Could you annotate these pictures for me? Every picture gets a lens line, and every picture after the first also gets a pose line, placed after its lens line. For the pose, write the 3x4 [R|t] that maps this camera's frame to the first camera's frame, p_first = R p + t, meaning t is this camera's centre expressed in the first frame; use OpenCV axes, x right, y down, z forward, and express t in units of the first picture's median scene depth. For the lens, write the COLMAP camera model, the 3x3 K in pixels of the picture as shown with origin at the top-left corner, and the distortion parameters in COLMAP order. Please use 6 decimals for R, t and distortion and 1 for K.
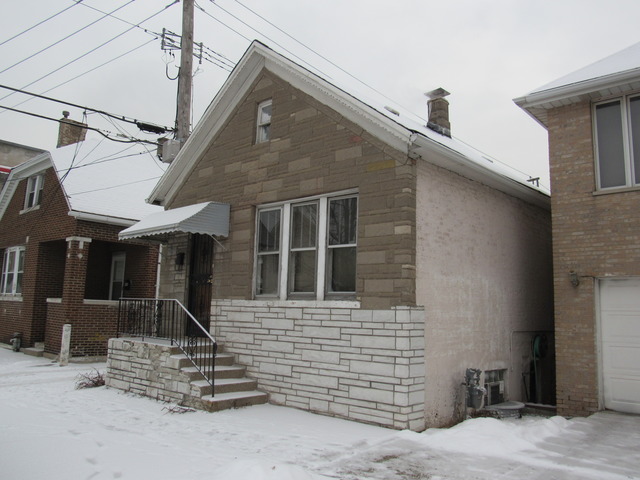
lens RADIAL K [[539.8, 0, 320.0], [0, 539.8, 240.0], [0, 0, 1]] dist [-0.053296, 0.001382]
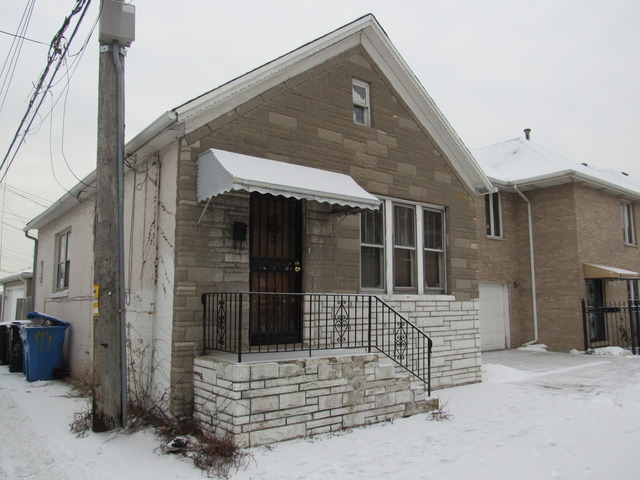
lens RADIAL K [[539.8, 0, 320.0], [0, 539.8, 240.0], [0, 0, 1]] dist [-0.053296, 0.001382]
pose [[0.137154, 0.088263, 0.986610, -1.142317], [-0.124929, 0.989610, -0.071164, 0.102160], [-0.982640, -0.113496, 0.146755, 1.023074]]
